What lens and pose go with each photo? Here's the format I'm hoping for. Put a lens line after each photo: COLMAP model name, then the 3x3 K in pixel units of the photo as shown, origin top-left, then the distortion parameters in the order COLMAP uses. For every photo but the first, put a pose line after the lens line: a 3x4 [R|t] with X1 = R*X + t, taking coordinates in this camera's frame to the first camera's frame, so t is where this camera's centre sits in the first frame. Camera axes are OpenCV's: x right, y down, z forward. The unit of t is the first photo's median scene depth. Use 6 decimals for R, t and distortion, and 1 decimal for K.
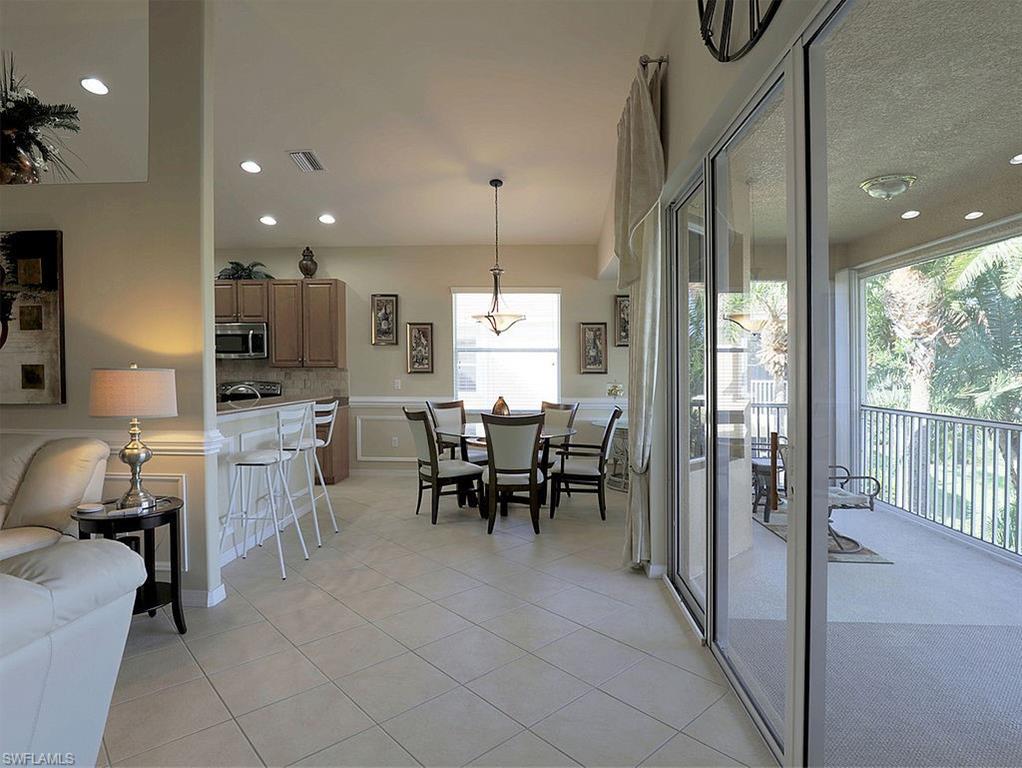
lens RADIAL K [[572.2, 0, 505.1], [0, 572.2, 374.9], [0, 0, 1]] dist [-0.027755, 0.002357]
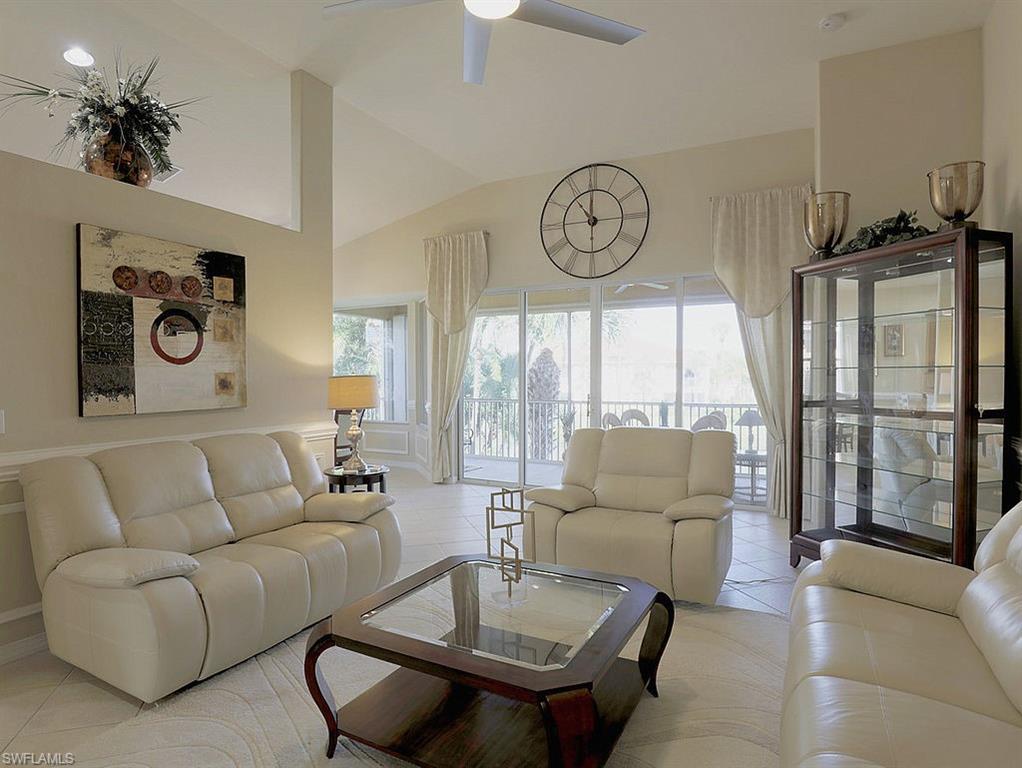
lens RADIAL K [[588.0, 0, 507.1], [0, 588.0, 383.6], [0, 0, 1]] dist [-0.022652, 0.001409]
pose [[0.410905, -0.015742, 0.911542, -1.196203], [0.015332, 0.999829, 0.010355, -0.000279], [-0.911549, 0.009721, 0.411076, 0.009872]]
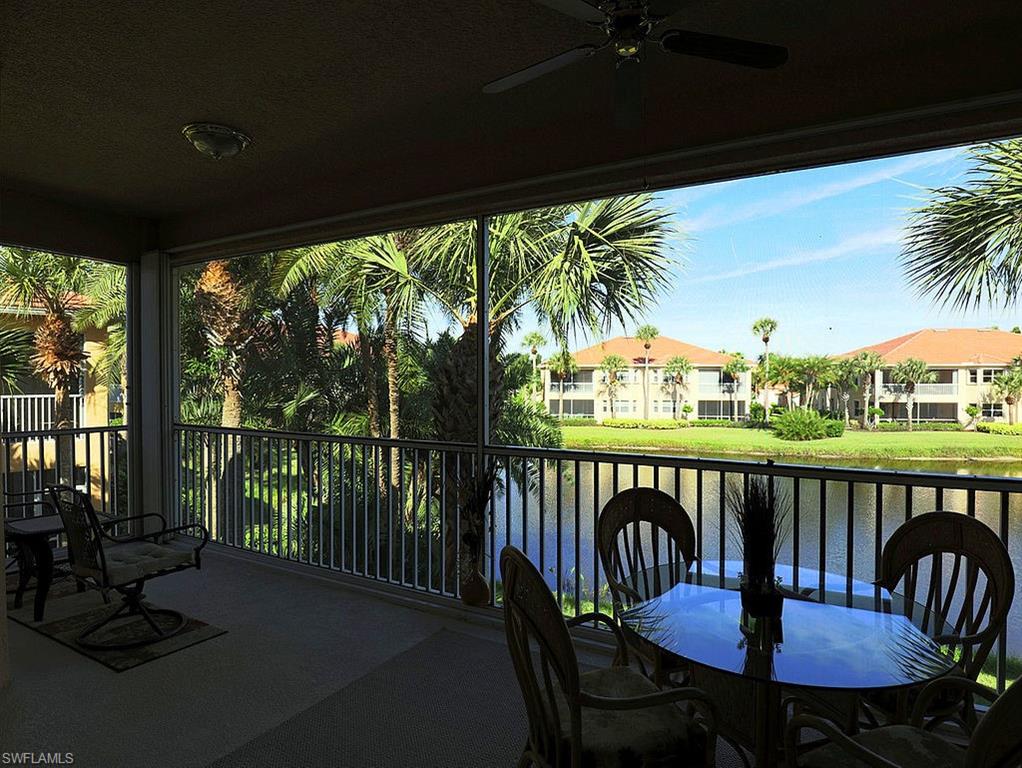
lens RADIAL K [[588.0, 0, 506.5], [0, 588.0, 379.8], [0, 0, 1]] dist [-0.022652, 0.001409]
pose [[0.456247, -0.001423, 0.889852, 0.146021], [0.009806, 0.999946, -0.003429, -0.003148], [-0.889799, 0.010291, 0.456236, 0.276911]]
